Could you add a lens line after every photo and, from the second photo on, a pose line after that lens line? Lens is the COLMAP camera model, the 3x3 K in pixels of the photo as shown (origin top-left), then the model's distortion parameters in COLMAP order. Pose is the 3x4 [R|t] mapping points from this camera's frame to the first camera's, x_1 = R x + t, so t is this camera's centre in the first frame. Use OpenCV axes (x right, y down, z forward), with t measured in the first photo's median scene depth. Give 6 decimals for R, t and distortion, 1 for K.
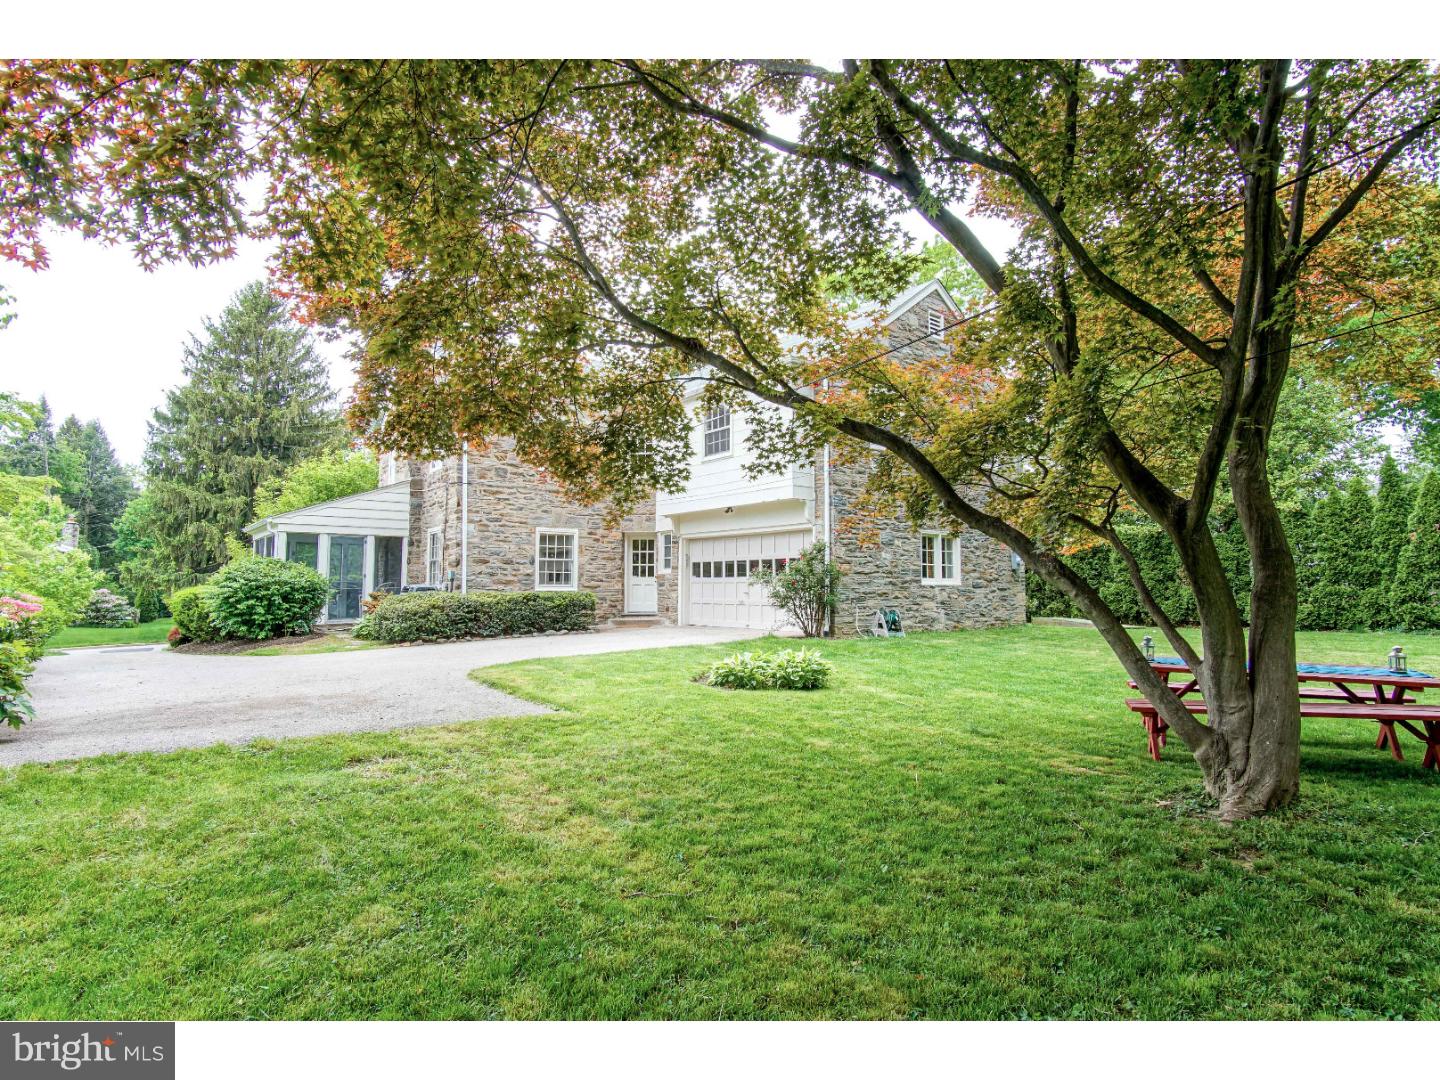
lens RADIAL K [[781.0, 0, 722.2], [0, 781.0, 535.7], [0, 0, 1]] dist [-0.016266, 0.002204]
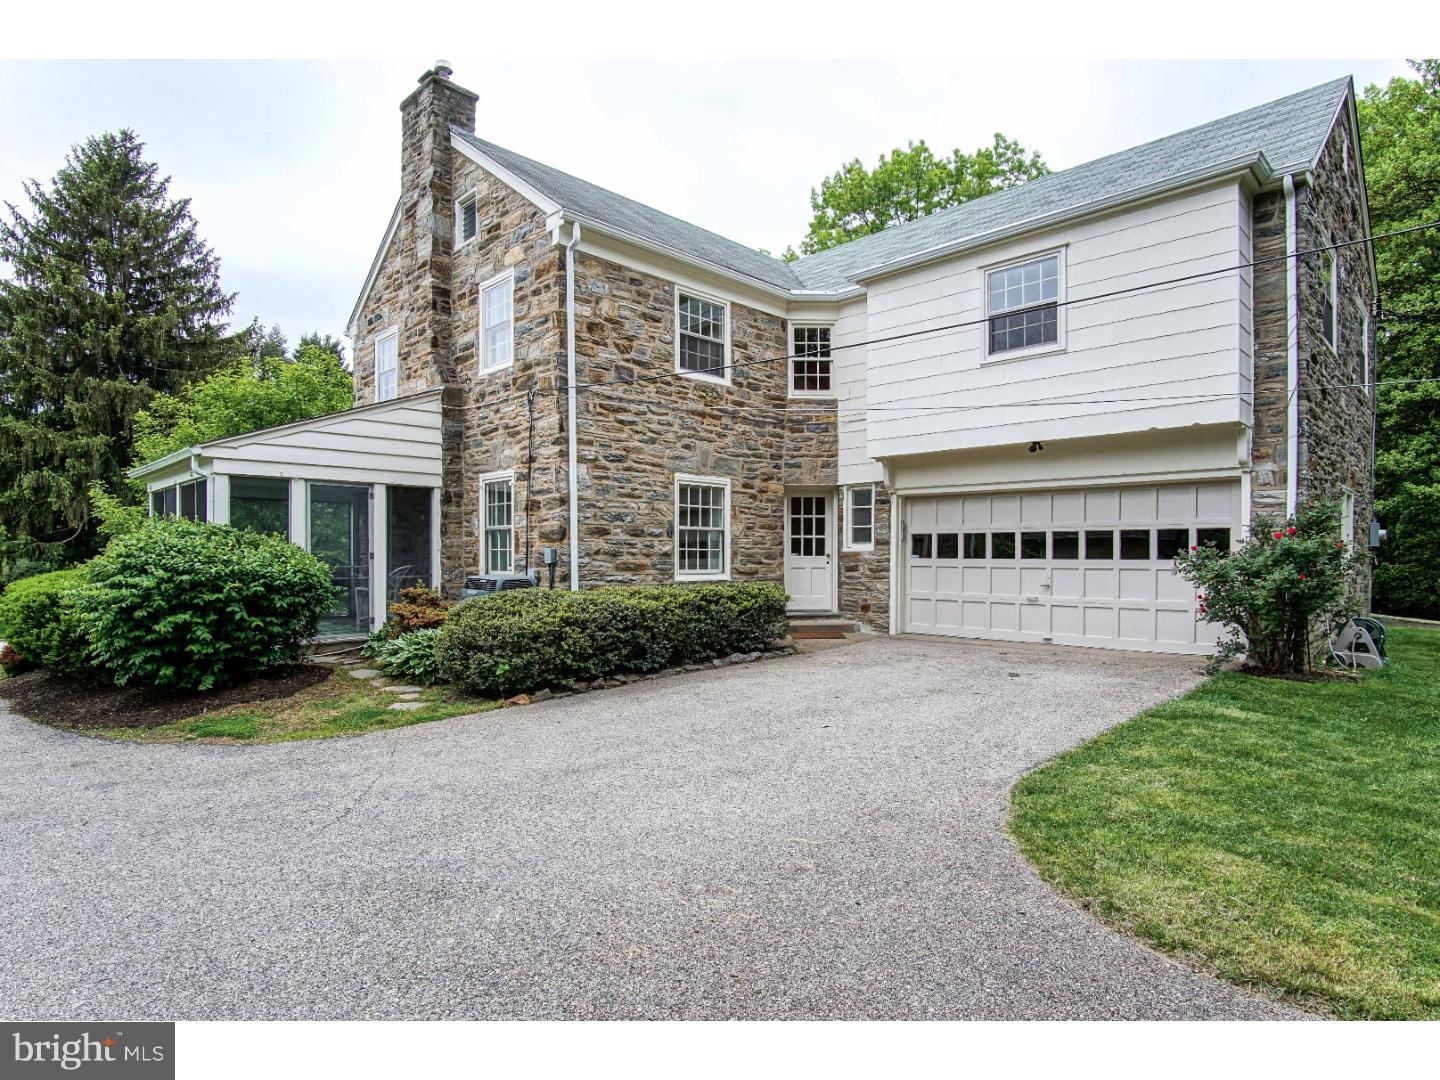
lens RADIAL K [[781.0, 0, 705.5], [0, 781.0, 568.8], [0, 0, 1]] dist [-0.016266, 0.002204]
pose [[0.992761, -0.000732, 0.120108, -0.285050], [-0.009703, 0.996224, 0.086271, 0.009858], [-0.119718, -0.086812, 0.989005, 0.407772]]
